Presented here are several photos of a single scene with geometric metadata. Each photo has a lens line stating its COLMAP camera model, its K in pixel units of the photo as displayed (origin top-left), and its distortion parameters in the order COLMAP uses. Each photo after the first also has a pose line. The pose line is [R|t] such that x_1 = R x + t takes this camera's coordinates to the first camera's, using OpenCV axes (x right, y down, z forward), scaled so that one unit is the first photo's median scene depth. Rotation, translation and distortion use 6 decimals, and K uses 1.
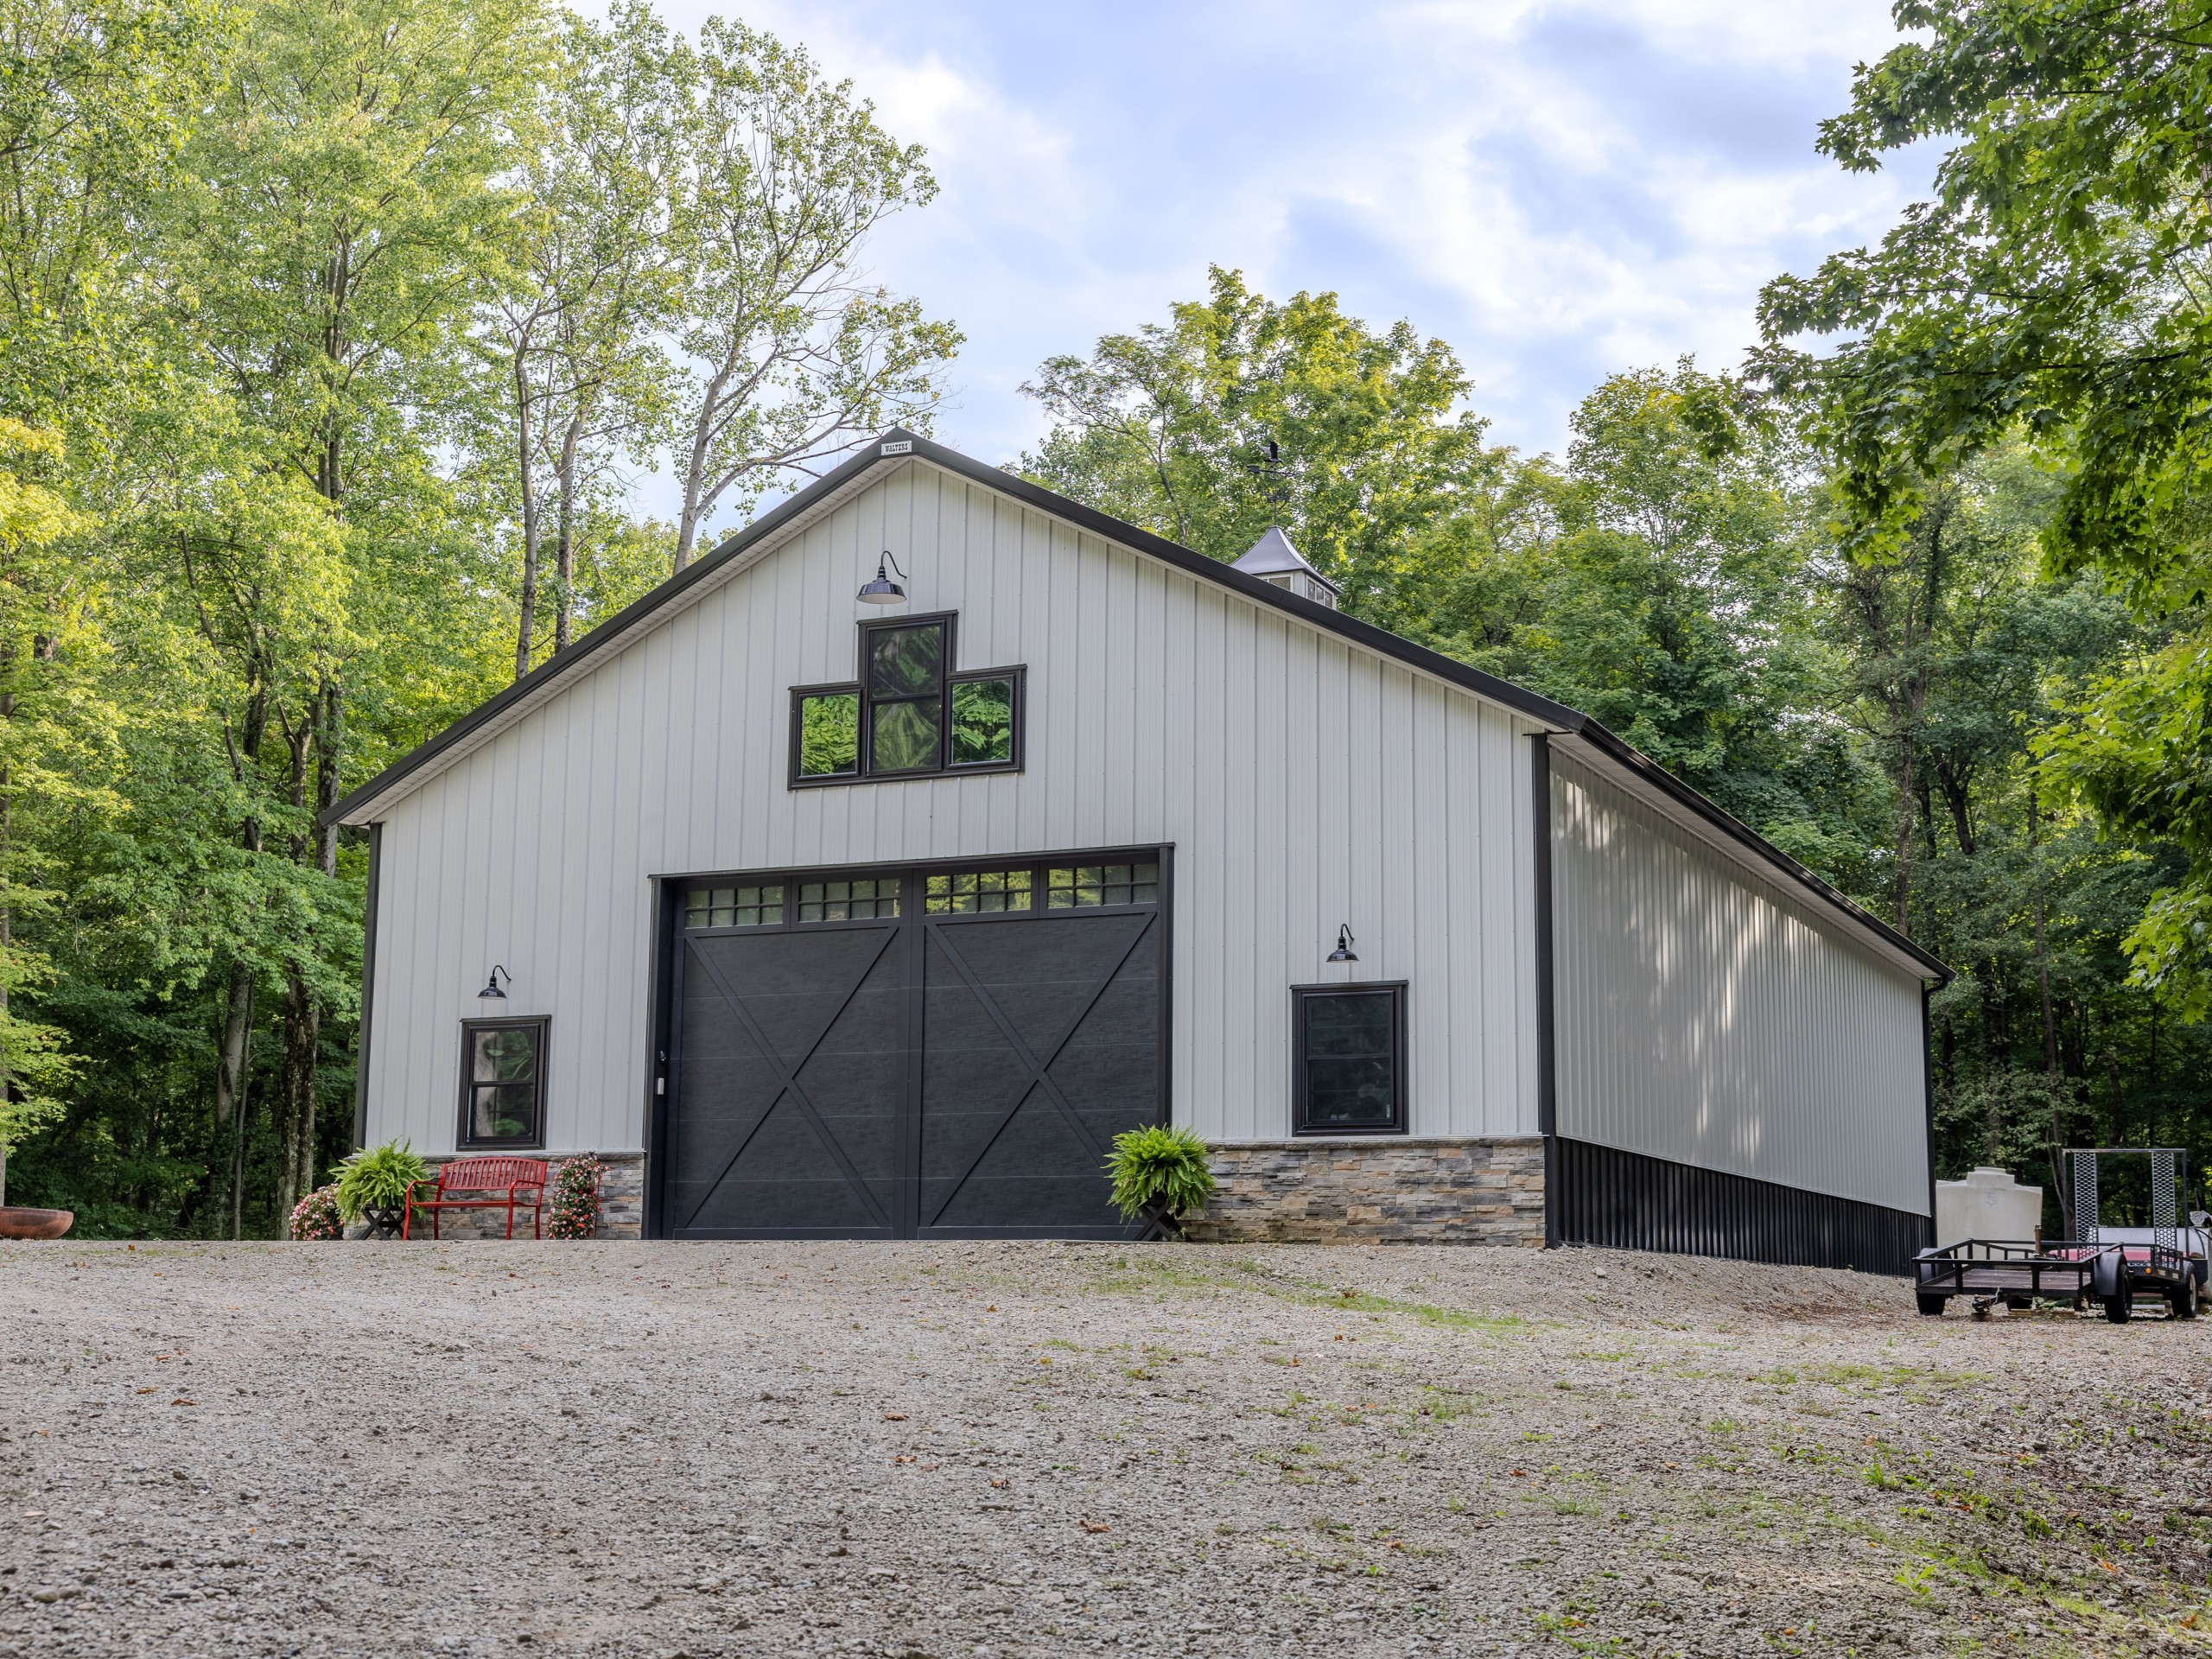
lens RADIAL K [[2914.4, 0, 1106.0], [0, 2914.4, 829.5], [0, 0, 1]] dist [0.004884, -0.005083]
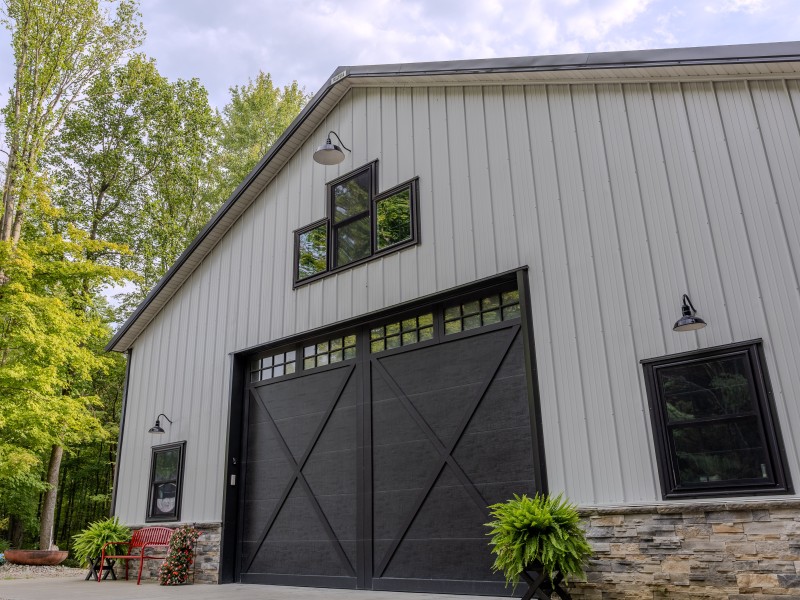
lens RADIAL K [[679.9, 0, 359.2], [0, 679.9, 296.7], [0, 0, 1]] dist [-0.029004, 0.024299]
pose [[0.949970, -0.121176, -0.287878, 0.035130], [0.066516, 0.979020, -0.192601, 0.066112], [0.305177, 0.163817, 0.938100, 0.656198]]
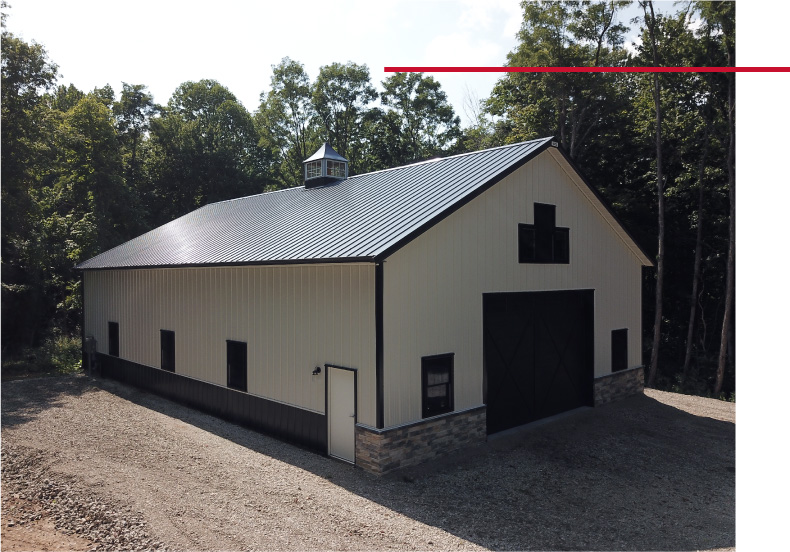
lens RADIAL K [[598.3, 0, 370.4], [0, 598.3, 277.9], [0, 0, 1]] dist [0.001129, -0.001612]
pose [[0.384765, -0.015900, 0.922877, -0.669134], [-0.145279, 0.986346, 0.077563, -0.022566], [-0.911510, -0.163918, 0.377202, 0.915955]]
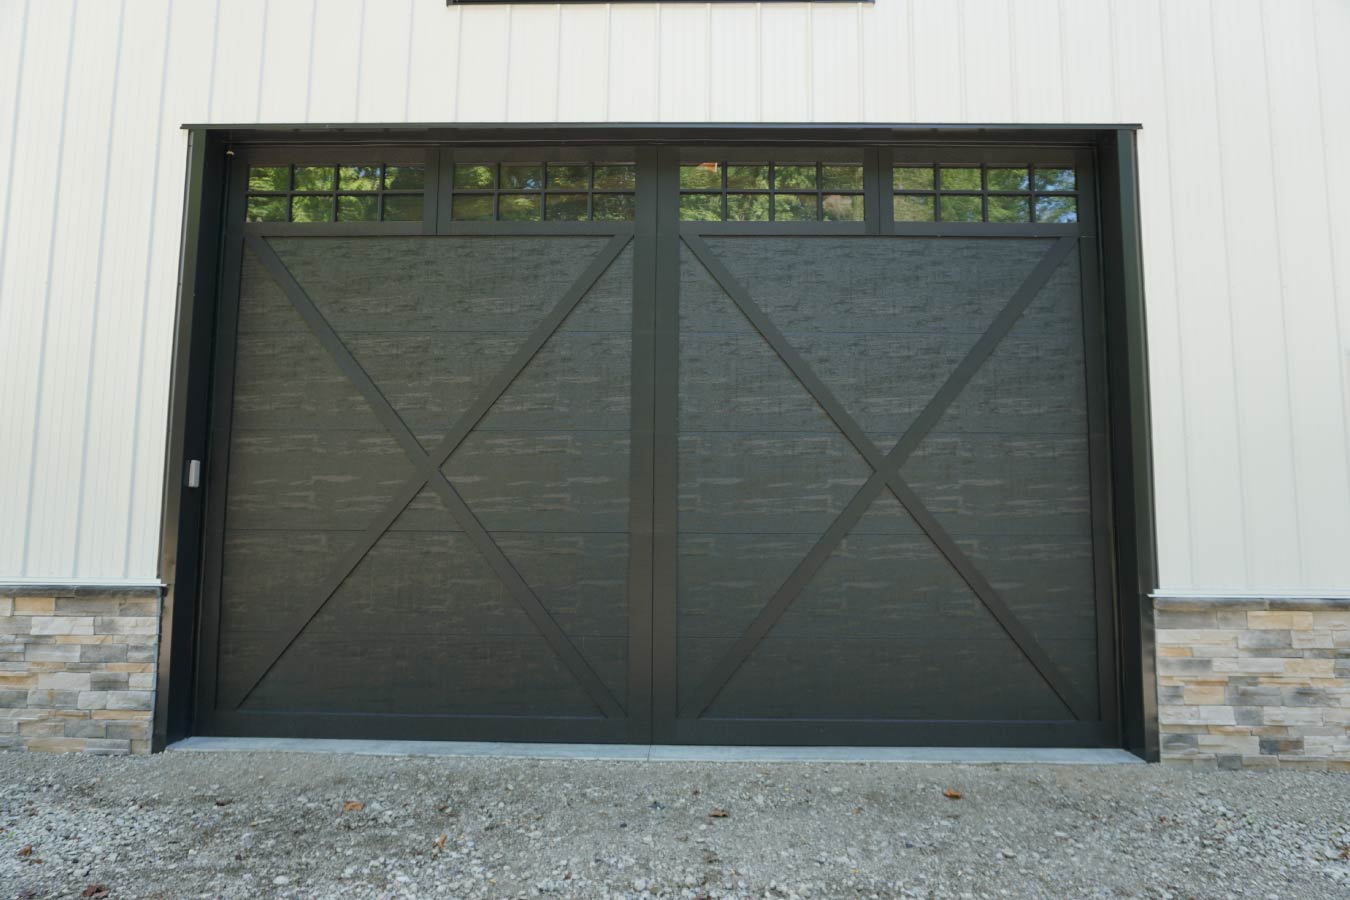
lens RADIAL K [[1020.5, 0, 700.4], [0, 1020.5, 448.0], [0, 0, 1]] dist [0.002477, -0.030920]
pose [[0.917295, 0.047028, 0.395421, -0.141790], [-0.066186, 0.997195, 0.034939, 0.069477], [-0.392669, -0.058221, 0.917835, 0.776677]]
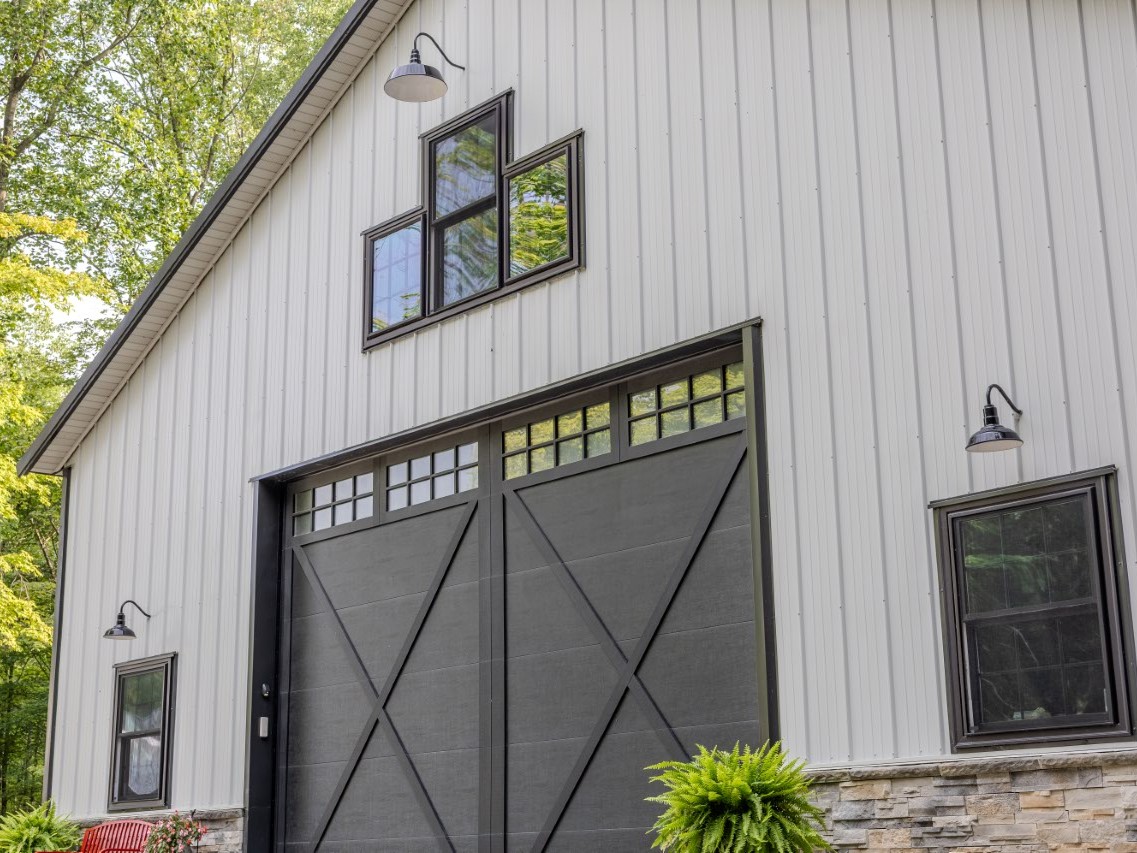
lens RADIAL K [[1657.6, 0, 568.5], [0, 1657.6, 426.5], [0, 0, 1]] dist [0.014167, 0.025973]
pose [[0.924829, -0.121423, -0.360483, 0.109834], [0.087165, 0.990116, -0.109879, 0.063318], [0.370262, 0.070197, 0.926271, 0.592266]]
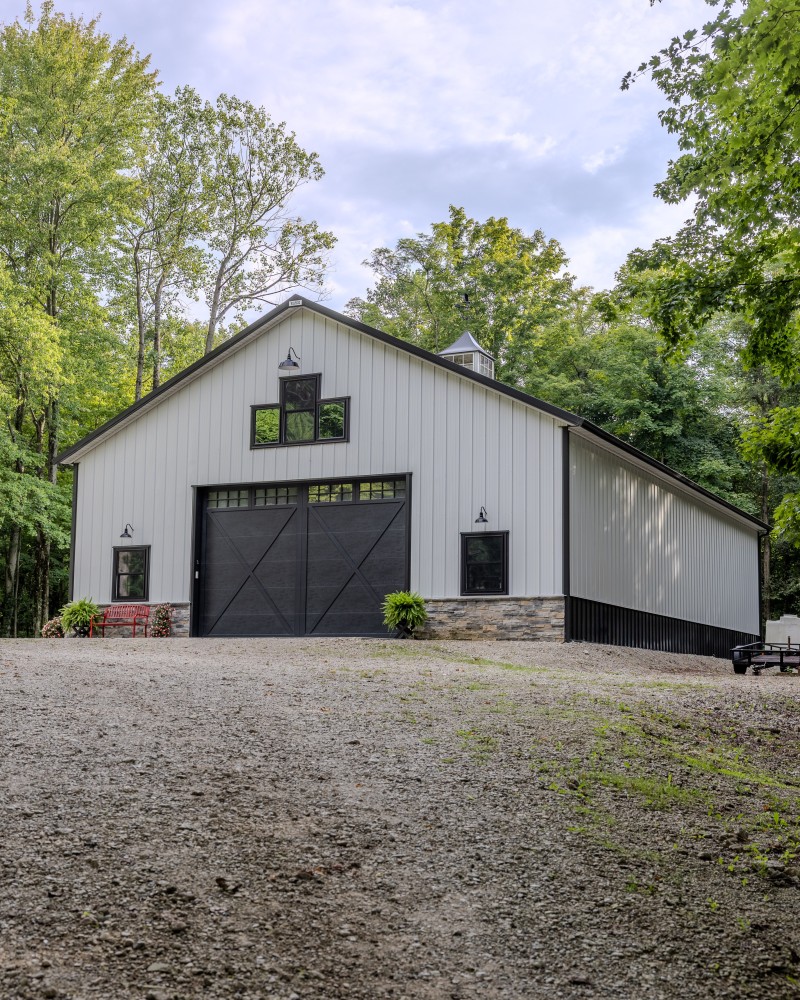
lens RADIAL K [[1387.1, 0, 380.6], [0, 1387.1, 531.8], [0, 0, 1]] dist [-0.012248, 0.012515]
pose [[0.999652, 0.001358, -0.026346, 0.025773], [-0.000001, 0.998676, 0.051433, -0.004789], [0.026381, -0.051415, 0.998329, -0.117695]]
